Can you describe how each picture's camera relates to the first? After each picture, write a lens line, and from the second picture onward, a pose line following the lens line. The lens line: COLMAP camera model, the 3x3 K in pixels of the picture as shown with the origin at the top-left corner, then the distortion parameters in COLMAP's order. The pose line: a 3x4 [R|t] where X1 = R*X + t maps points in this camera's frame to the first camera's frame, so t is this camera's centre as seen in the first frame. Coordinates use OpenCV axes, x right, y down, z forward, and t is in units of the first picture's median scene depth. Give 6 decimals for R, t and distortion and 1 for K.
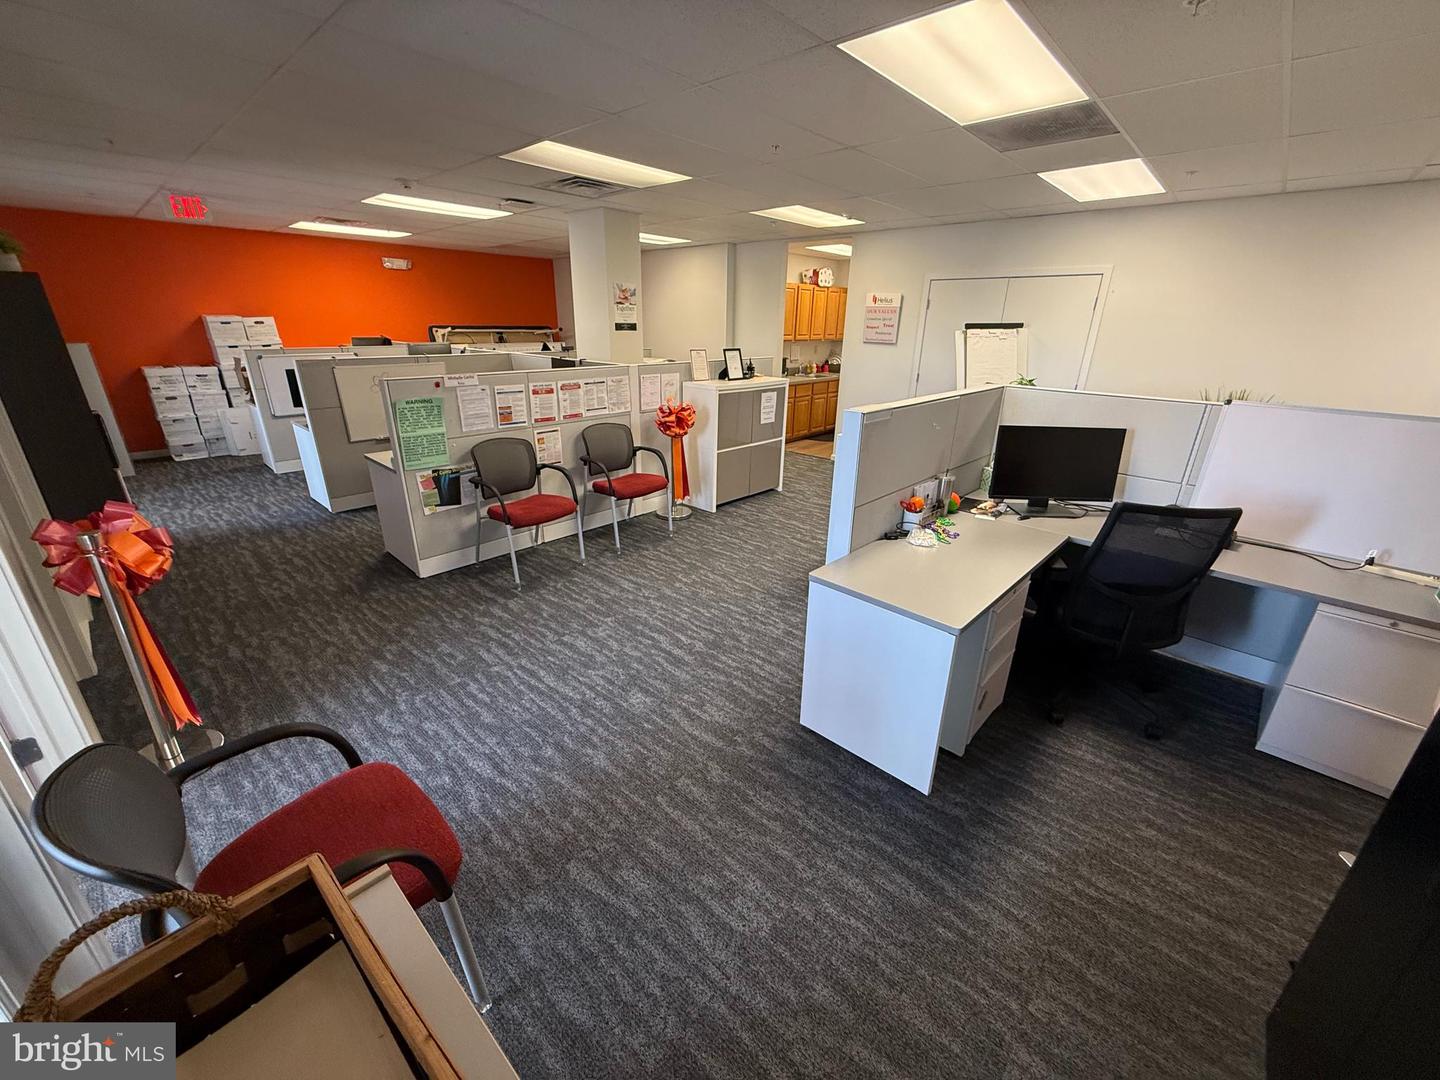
lens RADIAL K [[573.7, 0, 716.4], [0, 573.7, 540.5], [0, 0, 1]] dist [0.000762, 0.000270]
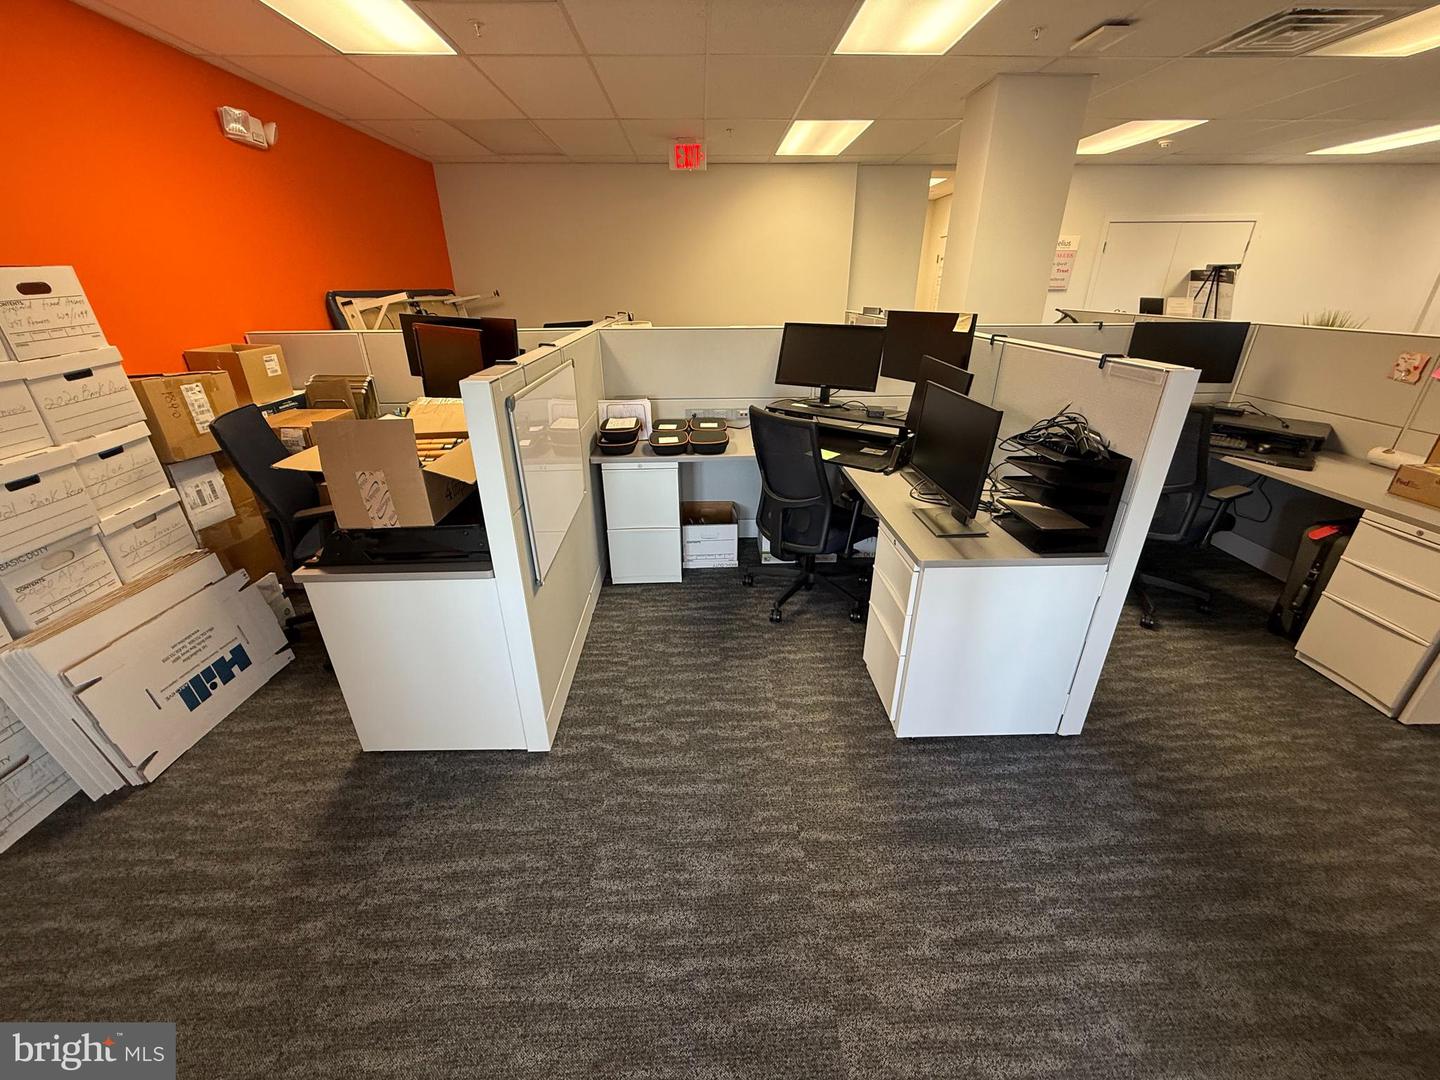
lens RADIAL K [[573.7, 0, 717.0], [0, 573.7, 539.4], [0, 0, 1]] dist [0.000762, 0.000270]
pose [[0.715298, -0.303885, 0.629287, -1.182547], [0.267777, 0.950957, 0.154844, -0.349008], [-0.645480, 0.057749, 0.761591, 0.928544]]
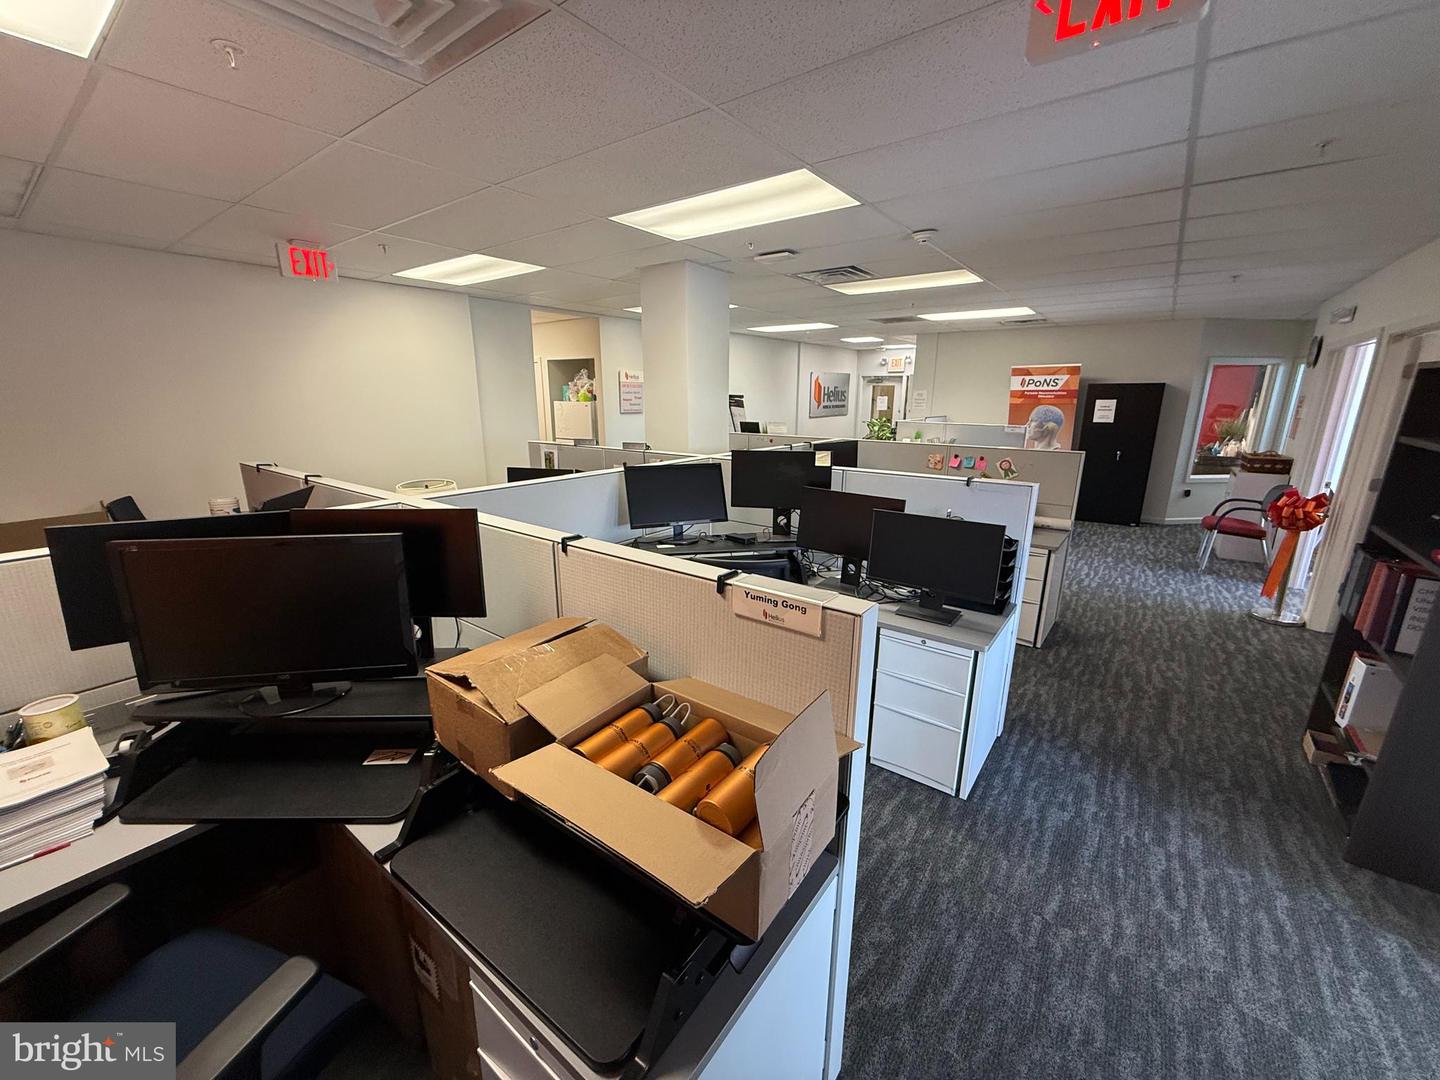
lens RADIAL K [[573.7, 0, 714.8], [0, 573.7, 539.7], [0, 0, 1]] dist [0.000762, 0.000270]
pose [[-0.094387, -0.266158, 0.959297, -1.270368], [0.353498, 0.891845, 0.282225, -0.543139], [-0.930661, 0.365748, 0.009908, 1.316400]]
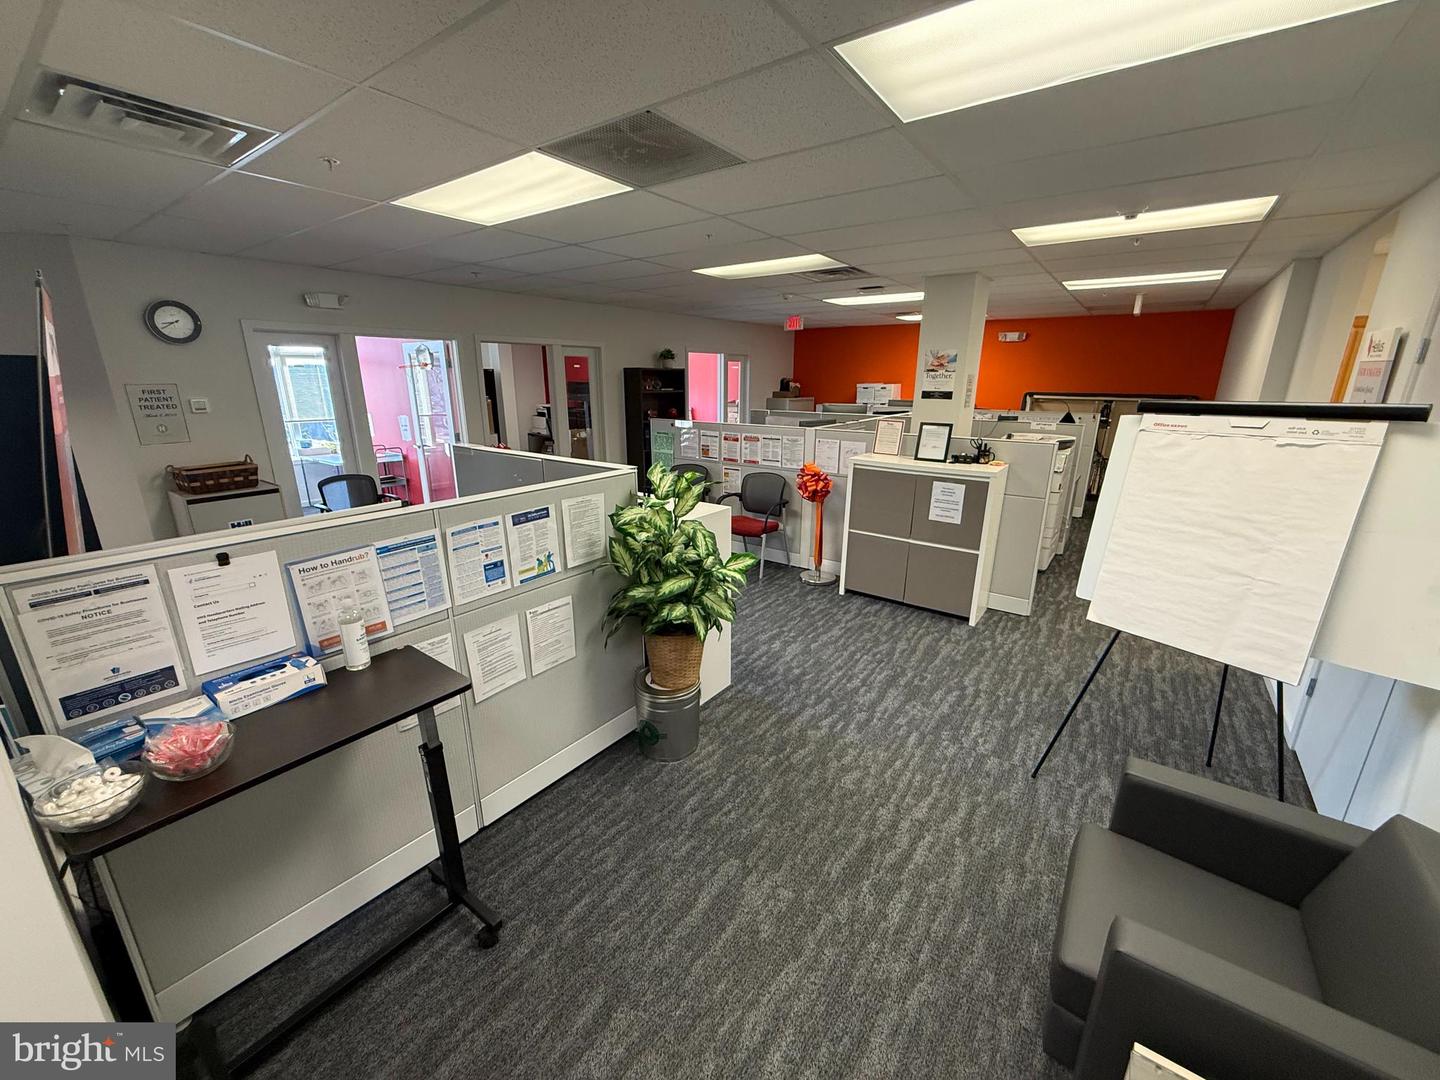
lens RADIAL K [[573.7, 0, 718.6], [0, 573.7, 541.5], [0, 0, 1]] dist [0.000762, 0.000270]
pose [[0.112063, 0.262903, -0.958292, 0.935545], [-0.358258, 0.910200, 0.207814, -0.278938], [0.926873, 0.320028, 0.196187, 0.708629]]
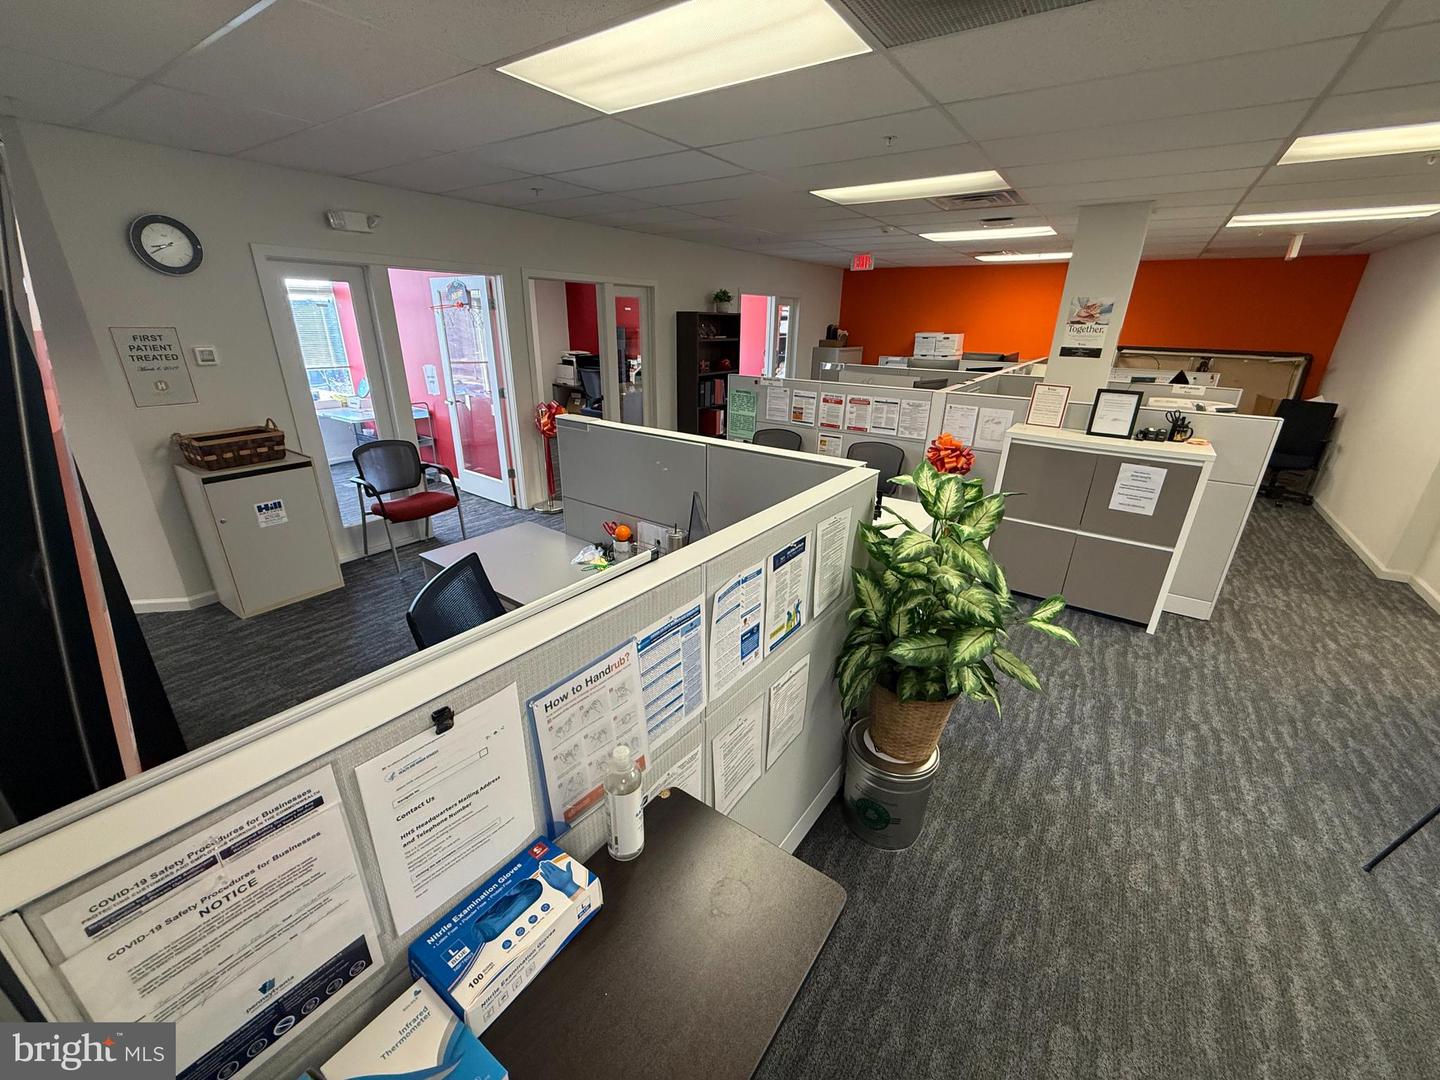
lens RADIAL K [[573.7, 0, 717.8], [0, 573.7, 541.6], [0, 0, 1]] dist [0.000762, 0.000270]
pose [[0.132458, 0.349384, -0.927570, 0.743305], [-0.370873, 0.885308, 0.280504, -0.223247], [0.919189, 0.306855, 0.246843, 0.534564]]
